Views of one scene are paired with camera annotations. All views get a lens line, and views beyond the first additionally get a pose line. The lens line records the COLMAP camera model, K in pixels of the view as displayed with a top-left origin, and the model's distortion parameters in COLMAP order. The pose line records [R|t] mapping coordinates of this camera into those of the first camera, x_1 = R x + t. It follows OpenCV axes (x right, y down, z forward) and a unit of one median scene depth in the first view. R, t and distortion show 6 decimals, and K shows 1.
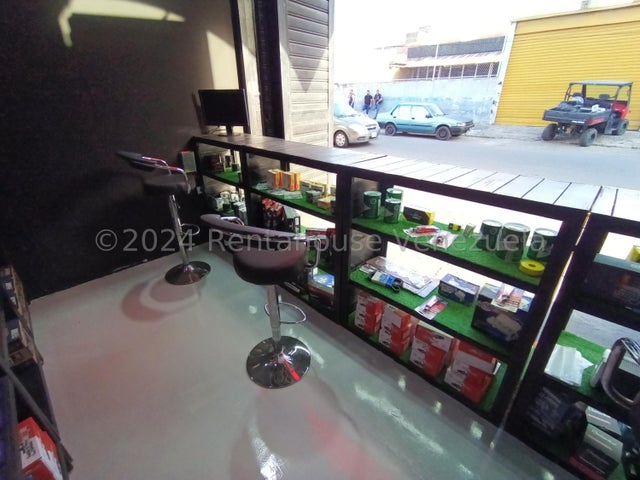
lens RADIAL K [[294.4, 0, 322.2], [0, 294.4, 241.5], [0, 0, 1]] dist [-0.007554, 0.003534]
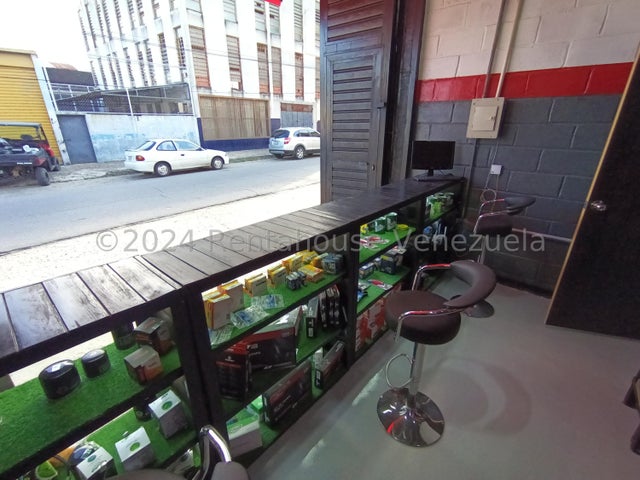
lens RADIAL K [[294.4, 0, 321.6], [0, 294.4, 241.8], [0, 0, 1]] dist [-0.007554, 0.003534]
pose [[-0.060676, -0.352761, 0.933744, -0.148515], [0.445466, 0.827570, 0.341596, -0.094935], [-0.893240, 0.436678, 0.106930, 0.156452]]
